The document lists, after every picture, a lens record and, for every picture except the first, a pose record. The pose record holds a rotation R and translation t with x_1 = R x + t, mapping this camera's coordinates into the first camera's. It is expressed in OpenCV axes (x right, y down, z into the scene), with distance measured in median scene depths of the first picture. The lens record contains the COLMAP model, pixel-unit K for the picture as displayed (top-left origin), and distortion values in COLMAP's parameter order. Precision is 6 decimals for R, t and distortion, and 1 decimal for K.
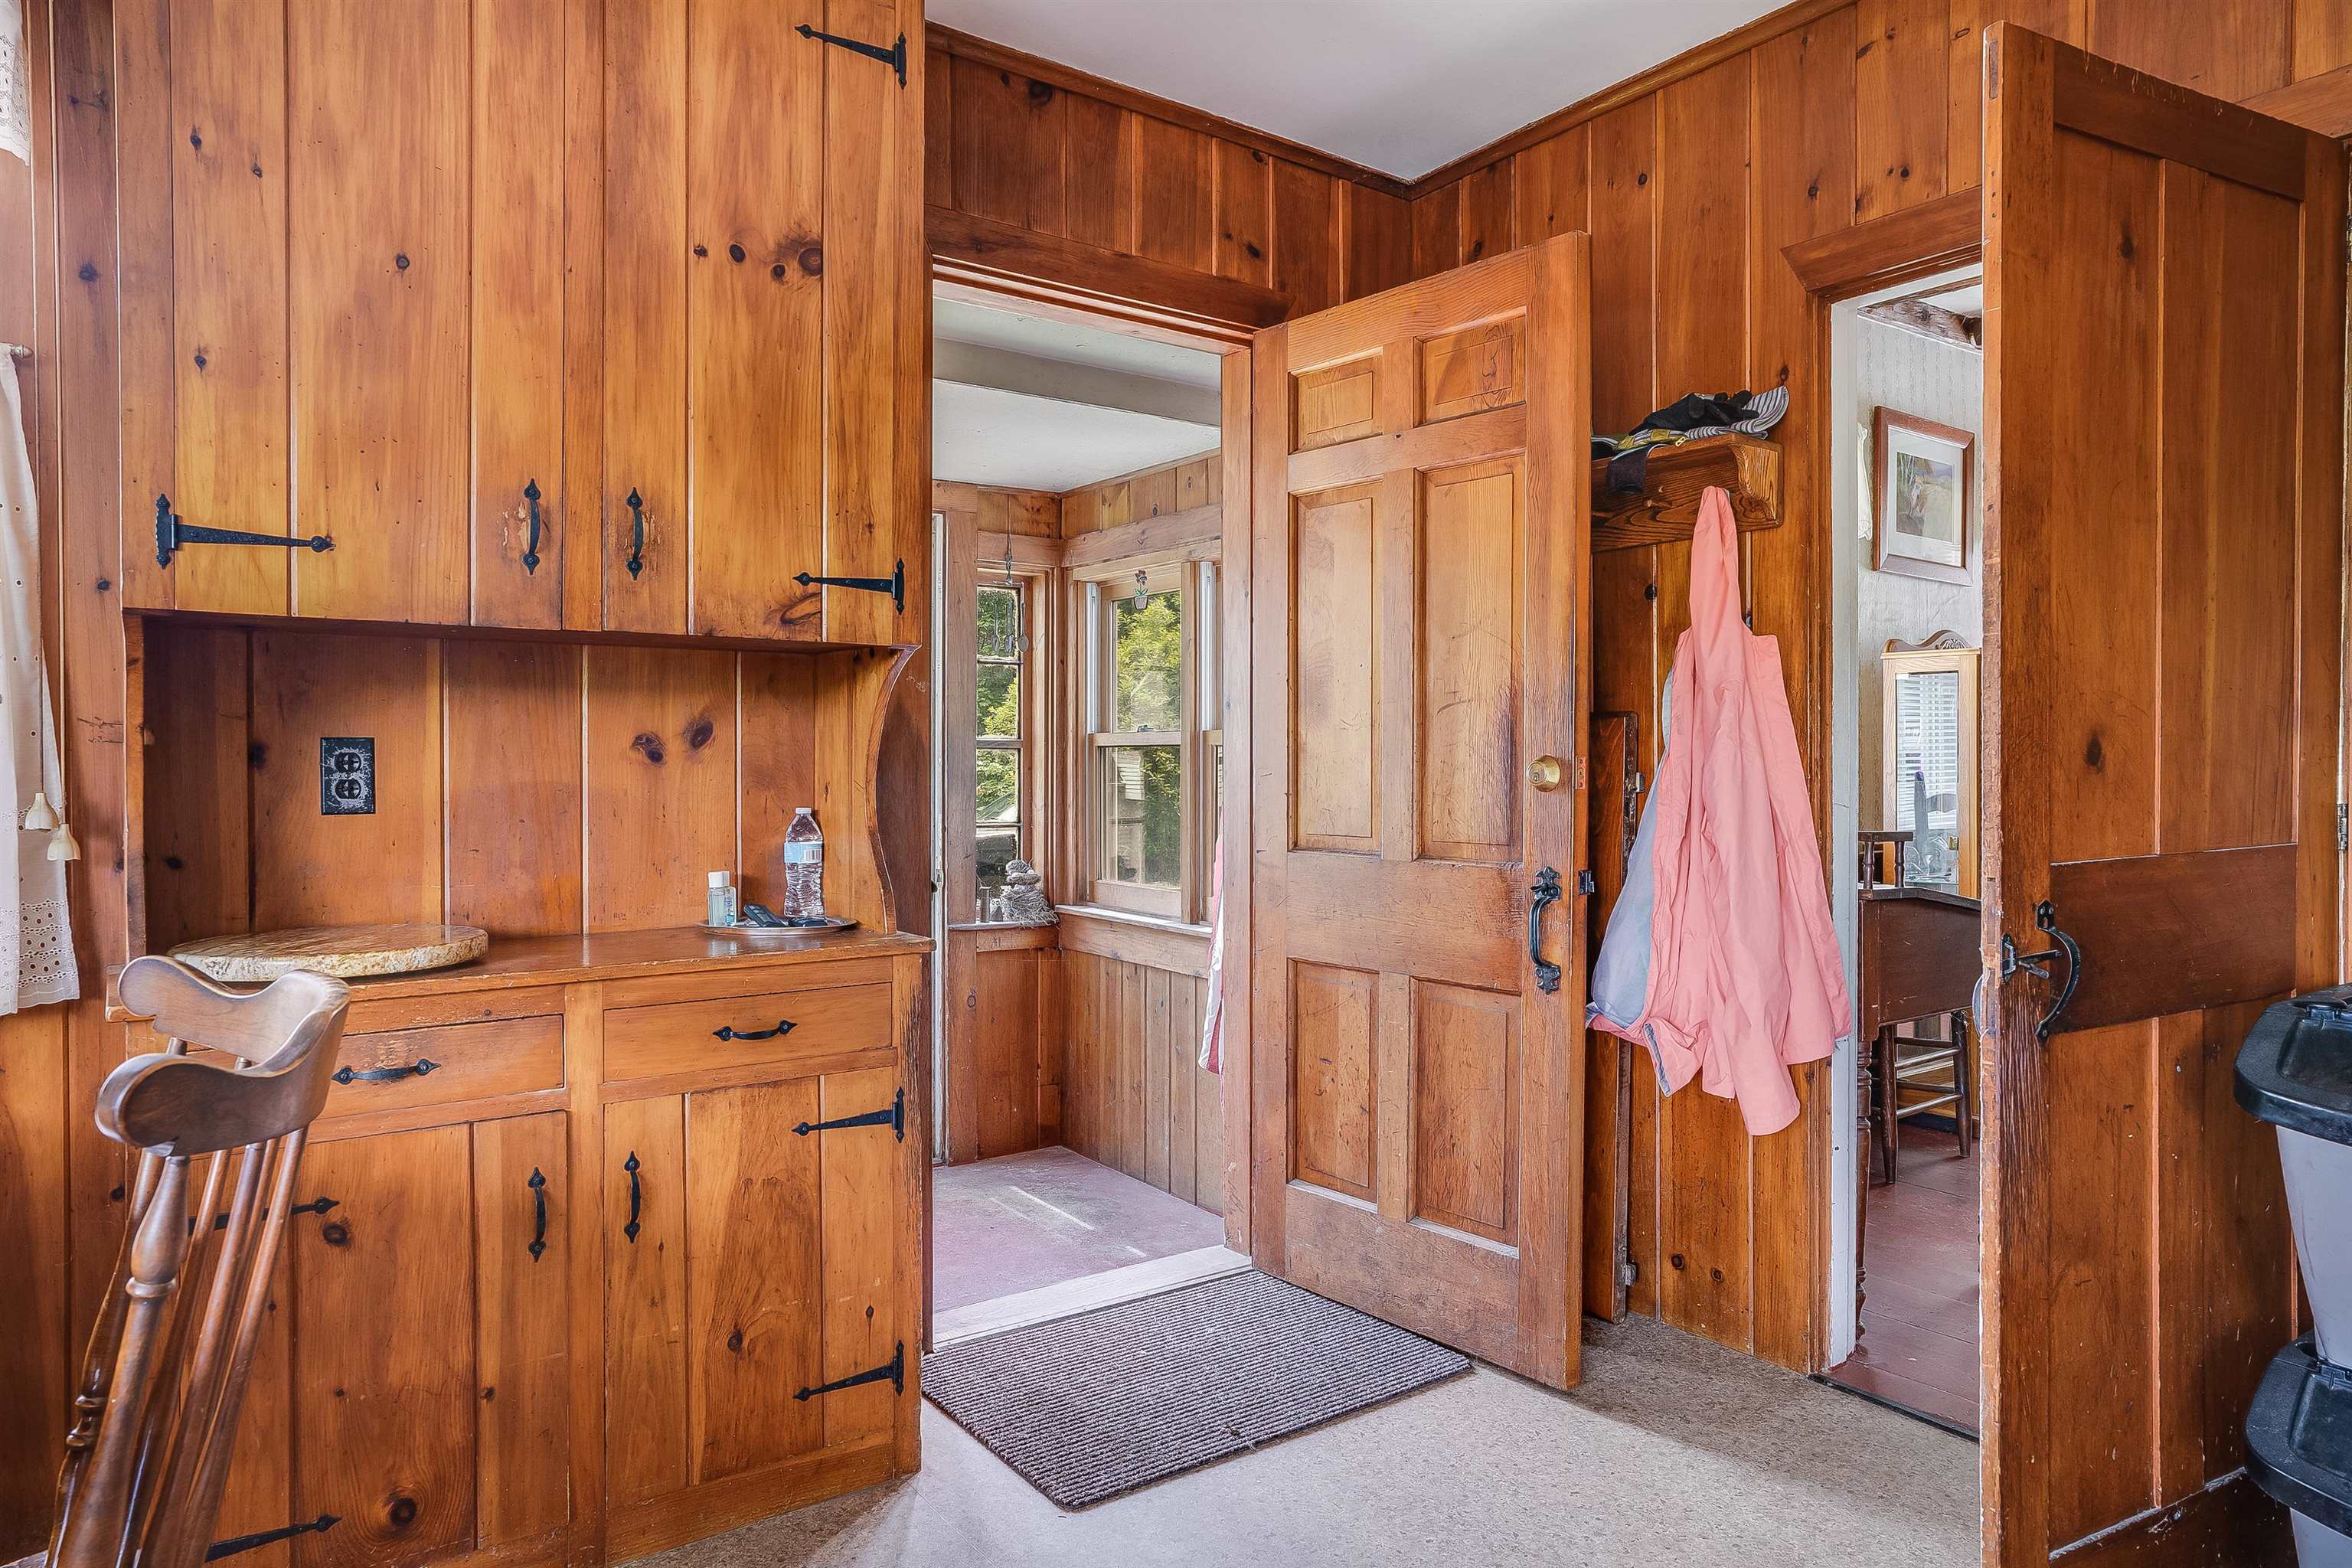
lens RADIAL K [[1450.4, 0, 1171.8], [0, 1450.4, 775.6], [0, 0, 1]] dist [-0.032057, 0.034342]
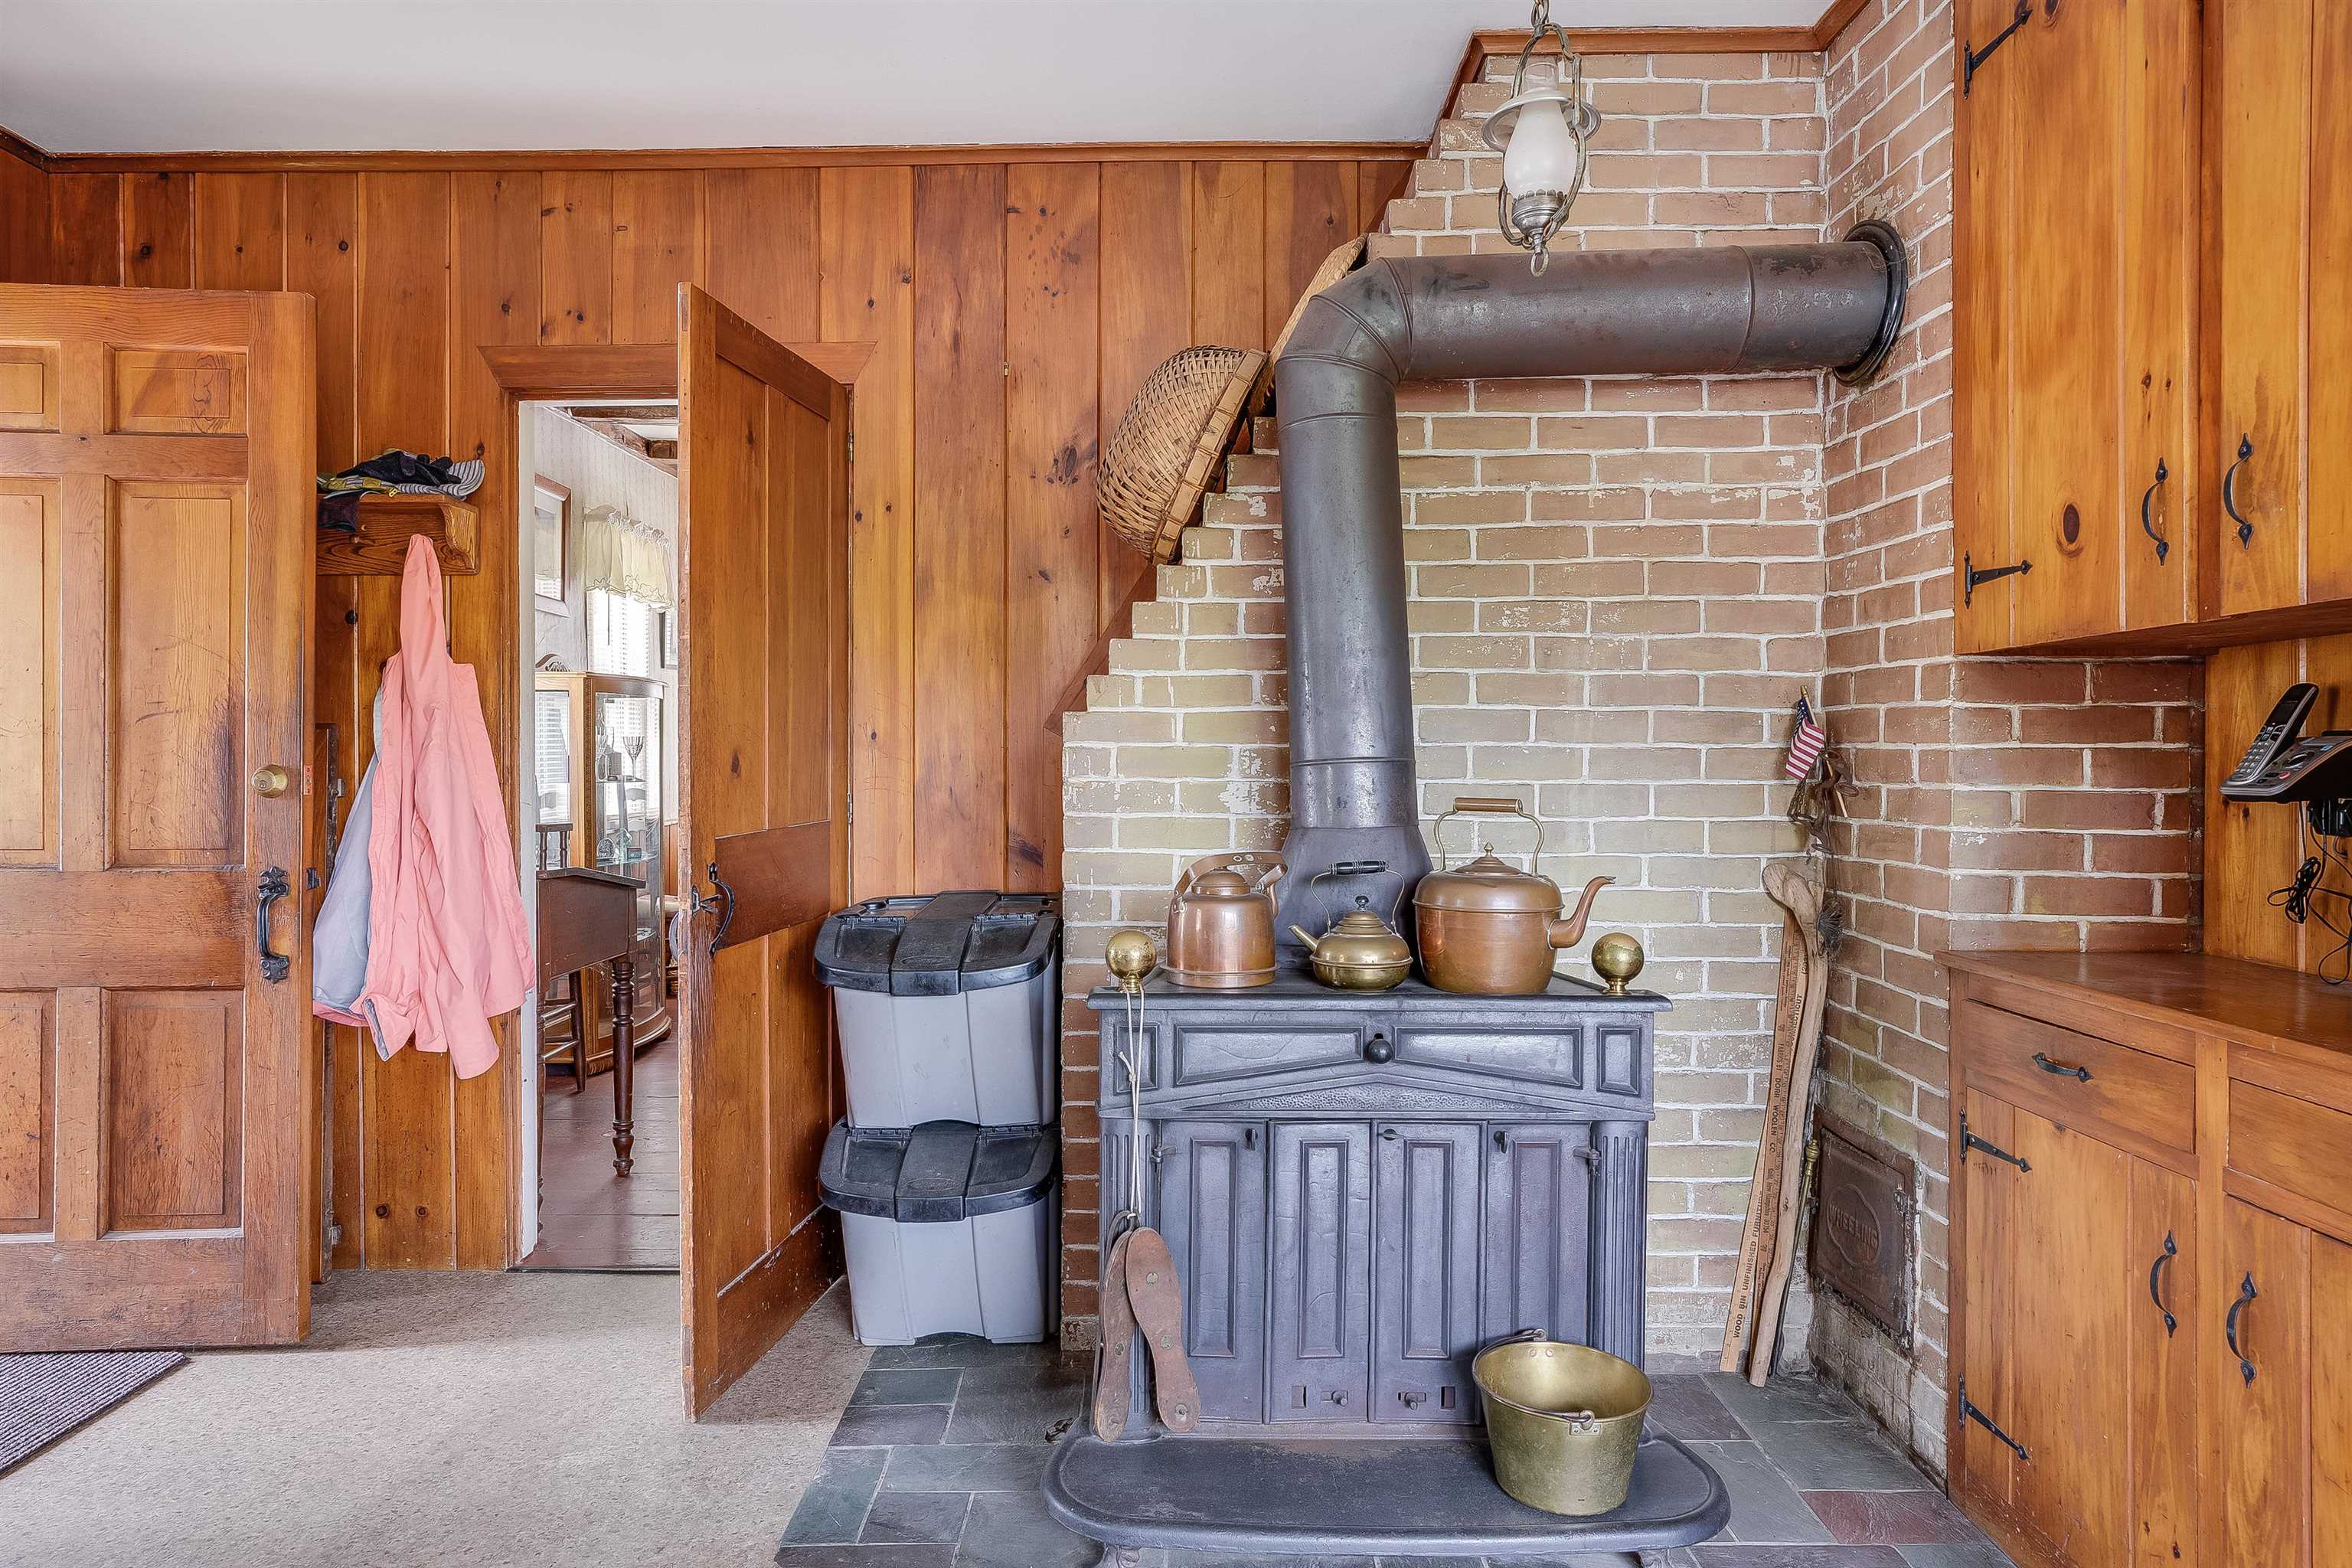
lens RADIAL K [[1450.4, 0, 1171.8], [0, 1450.4, 775.6], [0, 0, 1]] dist [-0.032057, 0.034342]
pose [[0.585428, -0.009342, 0.810671, -0.217653], [0.008708, 0.999948, 0.005235, -0.005196], [-0.810678, 0.003995, 0.585479, -0.179353]]
